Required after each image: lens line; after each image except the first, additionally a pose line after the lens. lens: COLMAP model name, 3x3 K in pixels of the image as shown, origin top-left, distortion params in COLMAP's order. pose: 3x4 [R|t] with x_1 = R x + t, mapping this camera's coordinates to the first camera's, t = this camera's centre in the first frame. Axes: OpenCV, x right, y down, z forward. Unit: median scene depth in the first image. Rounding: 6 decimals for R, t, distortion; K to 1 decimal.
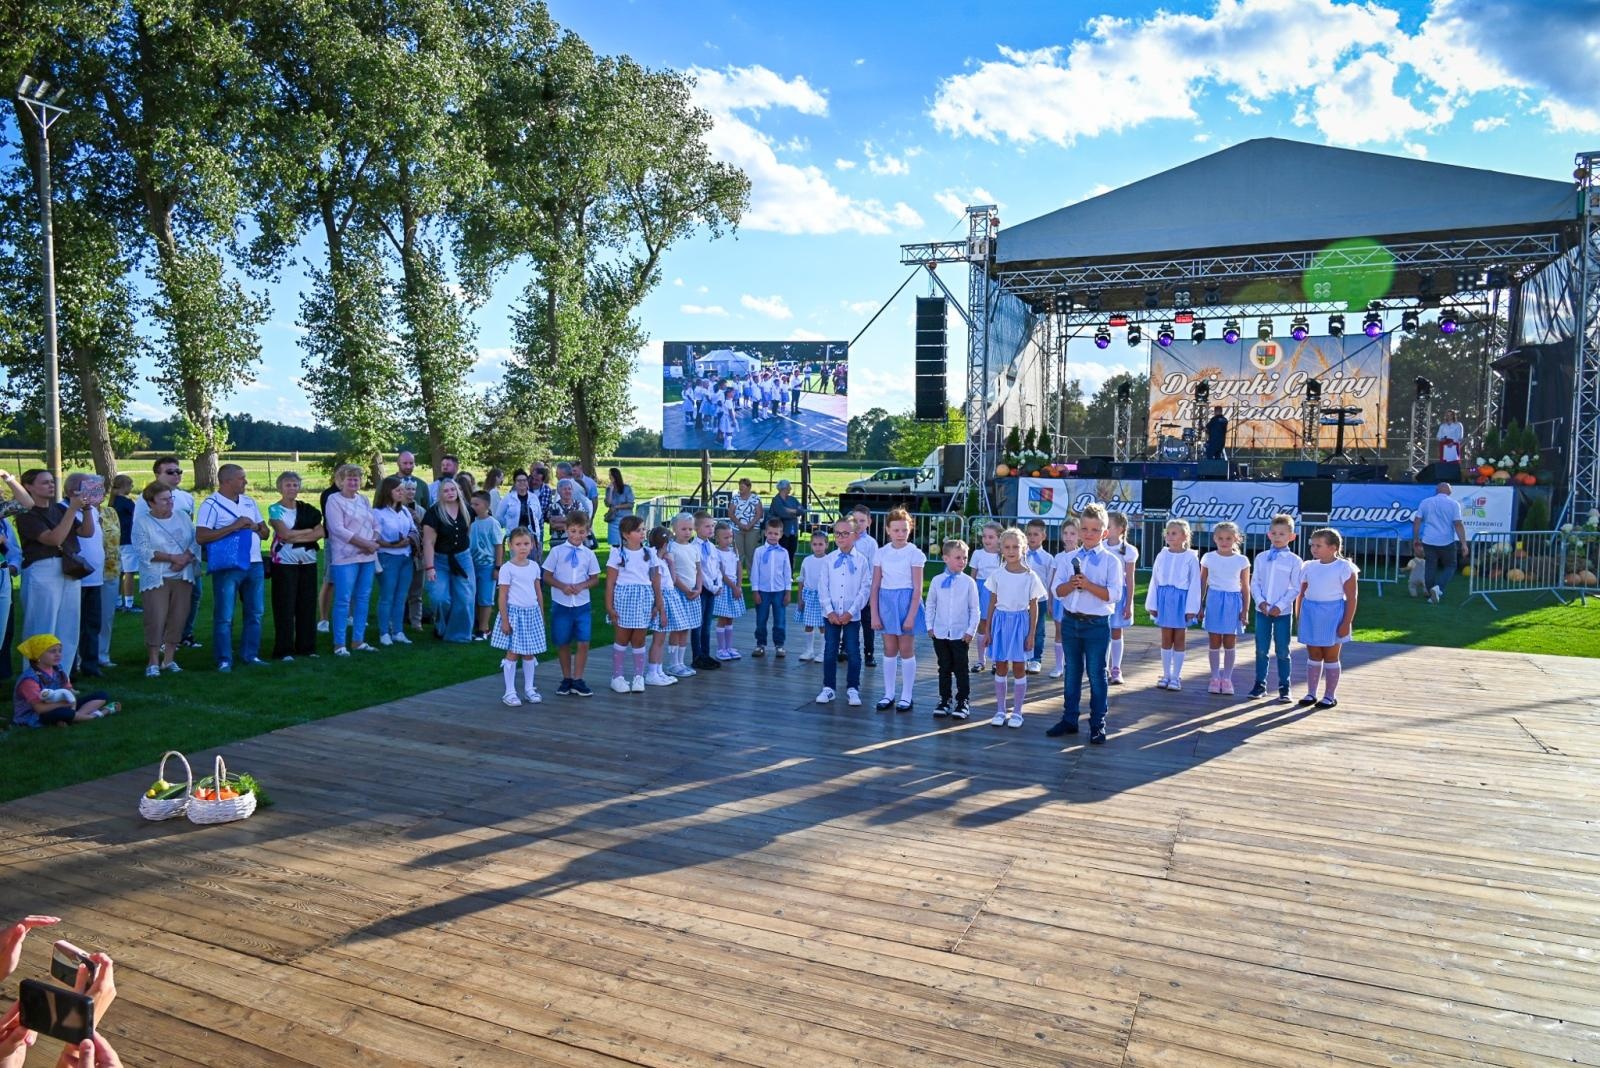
lens RADIAL K [[1042.4, 0, 808.4], [0, 1042.4, 547.6], [0, 0, 1]] dist [0.003245, -0.005410]
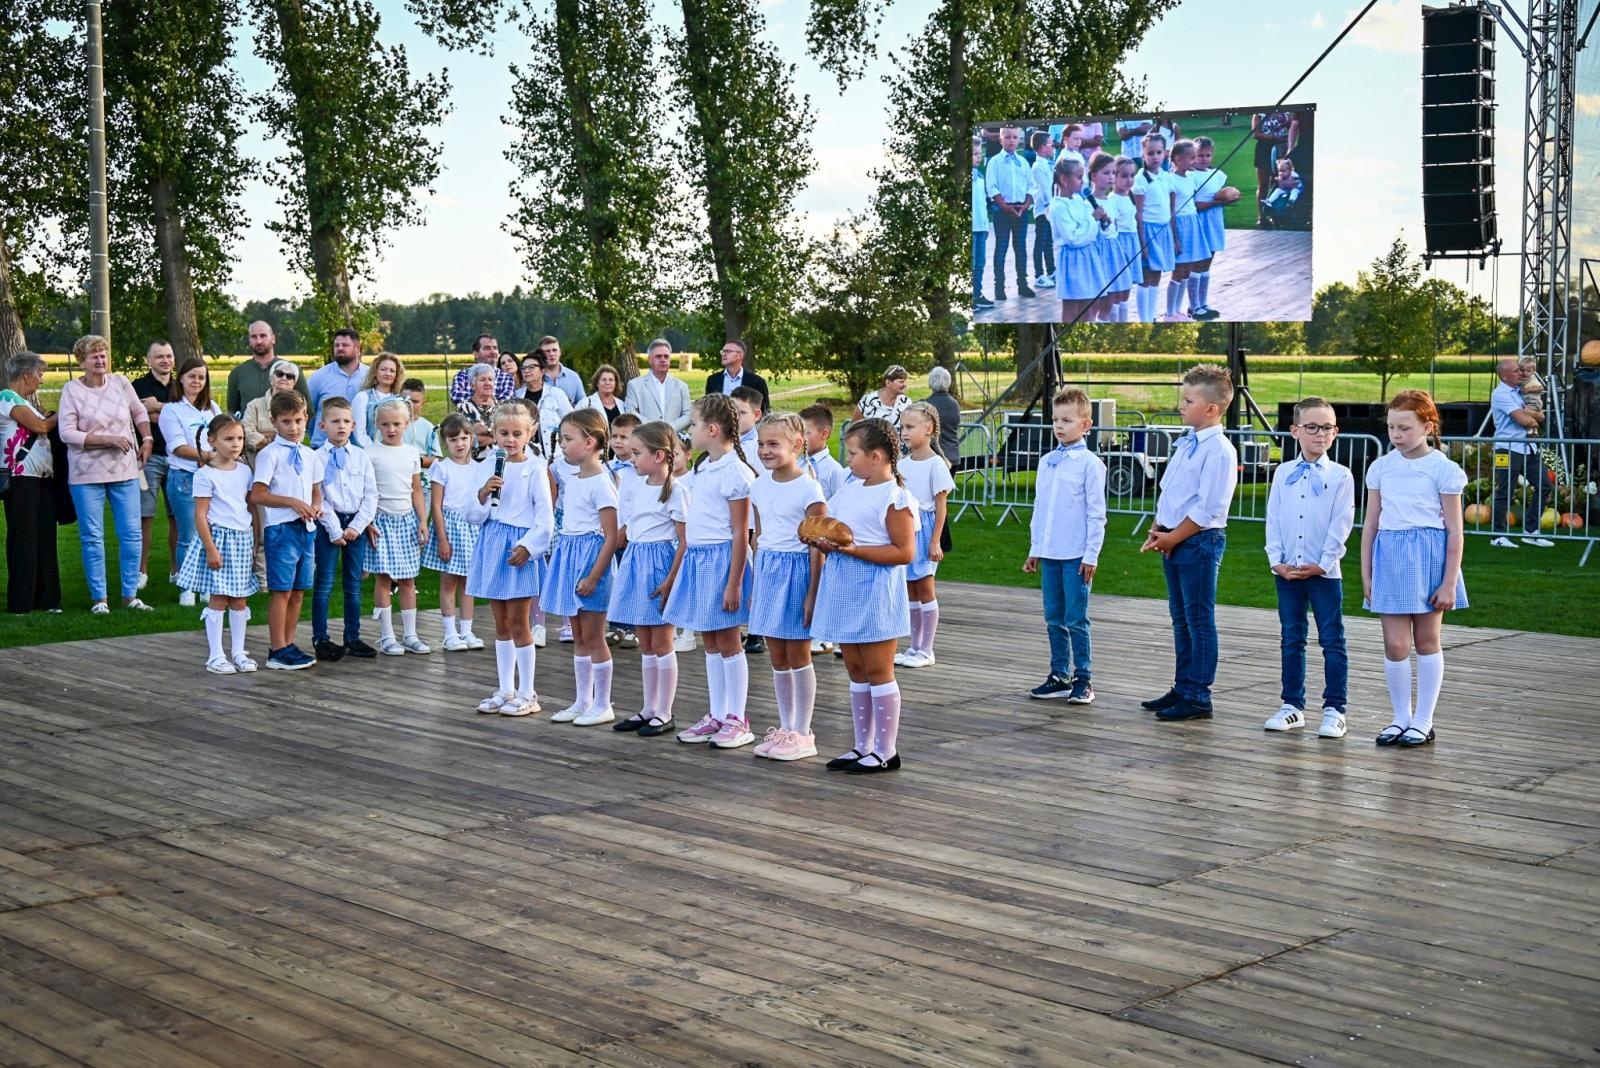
lens RADIAL K [[2133.8, 0, 823.6], [0, 2133.8, 596.2], [0, 0, 1]] dist [-0.024042, 0.000000]
pose [[0.930087, 0.029659, -0.366140, 0.212770], [-0.020493, 0.999372, 0.028897, 0.017726], [0.366768, -0.019373, 0.930111, -0.057772]]
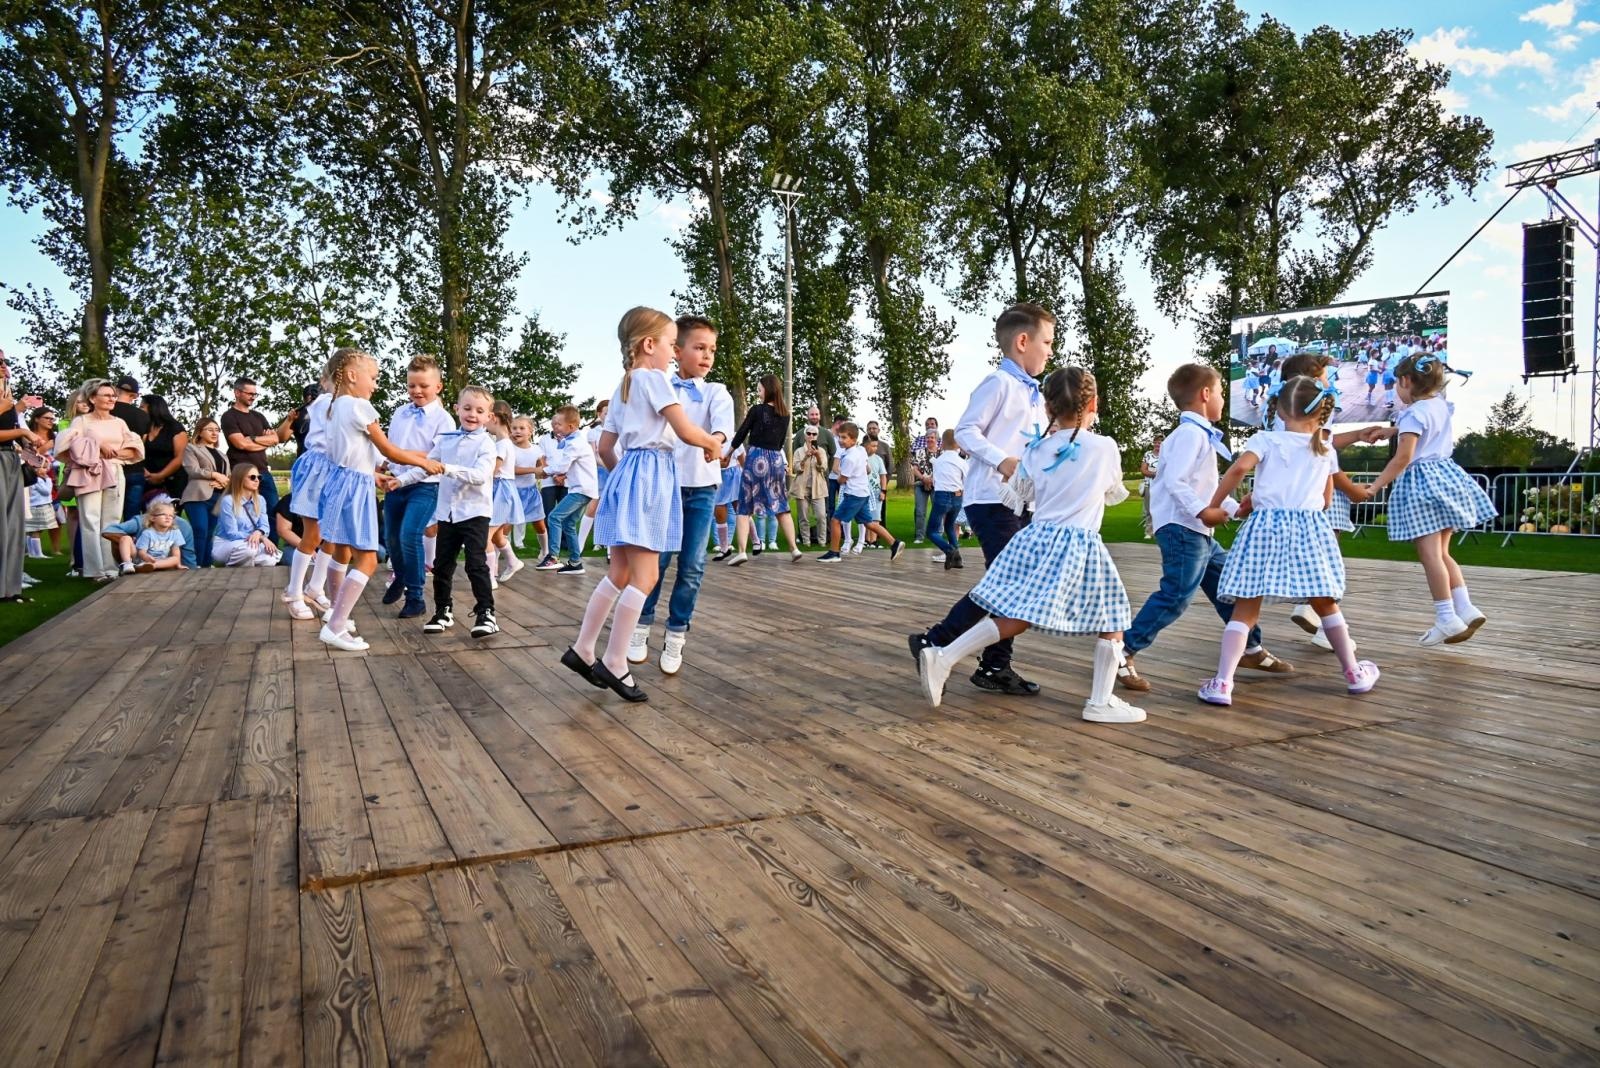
lens RADIAL K [[1047.4, 0, 810.8], [0, 1047.4, 540.5], [0, 0, 1]] dist [-0.008808, -0.001386]
pose [[0.761018, 0.025480, -0.648230, 0.210221], [-0.043919, 0.998959, -0.012294, 0.041136], [0.647243, 0.037825, 0.761345, 0.022577]]
